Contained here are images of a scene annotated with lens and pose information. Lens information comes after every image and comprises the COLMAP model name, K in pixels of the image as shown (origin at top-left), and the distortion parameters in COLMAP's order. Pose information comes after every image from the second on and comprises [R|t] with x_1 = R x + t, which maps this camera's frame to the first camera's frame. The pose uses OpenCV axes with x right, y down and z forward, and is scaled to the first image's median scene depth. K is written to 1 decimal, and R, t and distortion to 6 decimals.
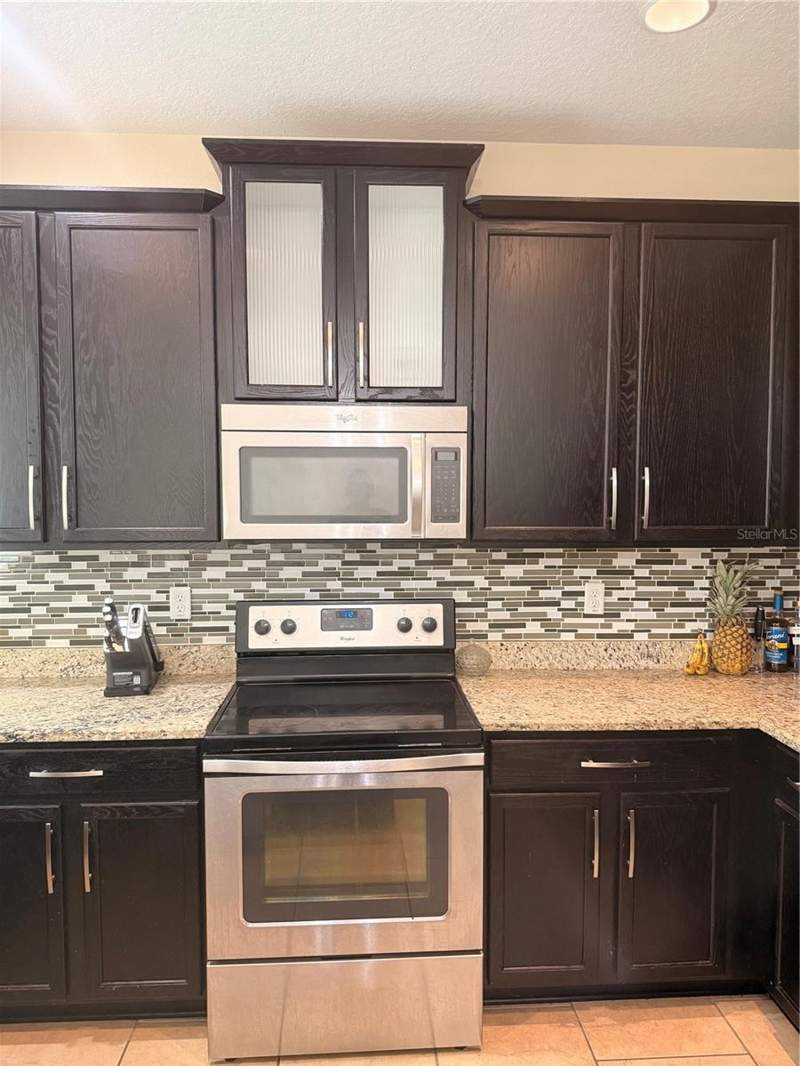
lens RADIAL K [[756.8, 0, 403.4], [0, 756.8, 540.8], [0, 0, 1]] dist [0.030227, -0.013708]
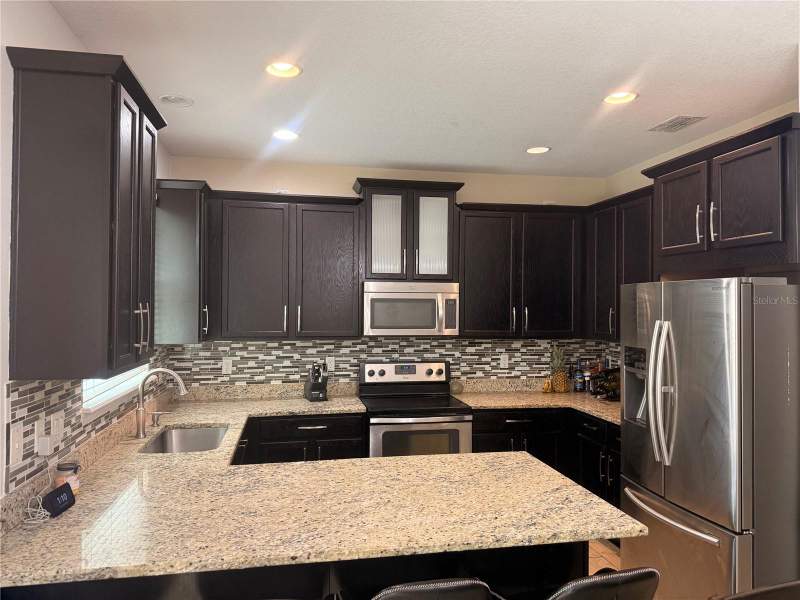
lens RADIAL K [[567.9, 0, 396.7], [0, 567.9, 297.0], [0, 0, 1]] dist [0.030227, -0.013708]
pose [[0.991744, 0.007534, 0.128013, -0.318246], [0.002811, 0.996755, -0.080441, 0.019271], [-0.128203, 0.080136, 0.988505, -0.743416]]
